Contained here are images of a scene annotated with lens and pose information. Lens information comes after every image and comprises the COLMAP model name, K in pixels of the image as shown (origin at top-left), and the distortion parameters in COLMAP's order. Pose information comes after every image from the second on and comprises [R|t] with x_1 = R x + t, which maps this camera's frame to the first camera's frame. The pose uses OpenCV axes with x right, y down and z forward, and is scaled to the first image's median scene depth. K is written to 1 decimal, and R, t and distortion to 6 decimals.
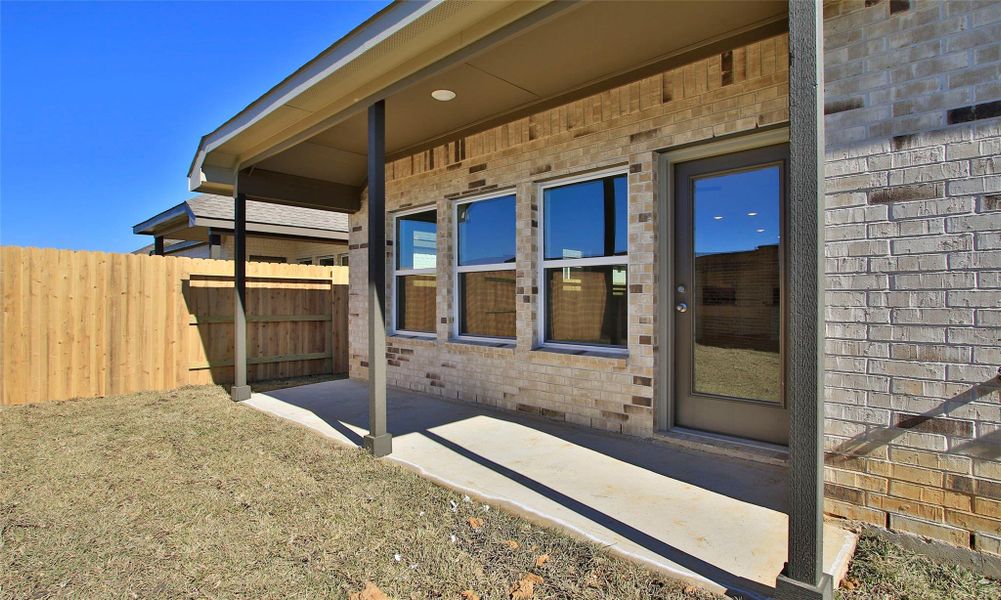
lens RADIAL K [[507.2, 0, 500.5], [0, 507.2, 300.0], [0, 0, 1]] dist [-0.021842, 0.000764]
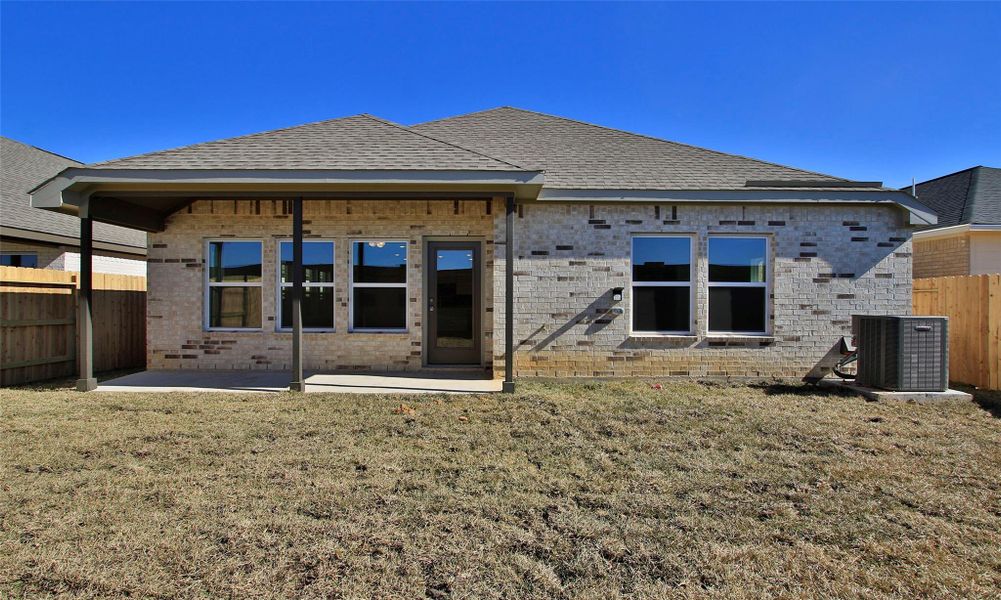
lens RADIAL K [[507.2, 0, 500.5], [0, 507.2, 300.0], [0, 0, 1]] dist [-0.021842, 0.000764]
pose [[0.713458, 0.003923, 0.700687, -0.732967], [-0.002074, 0.999992, -0.003487, -0.011462], [-0.700695, 0.001035, 0.713460, -0.580415]]
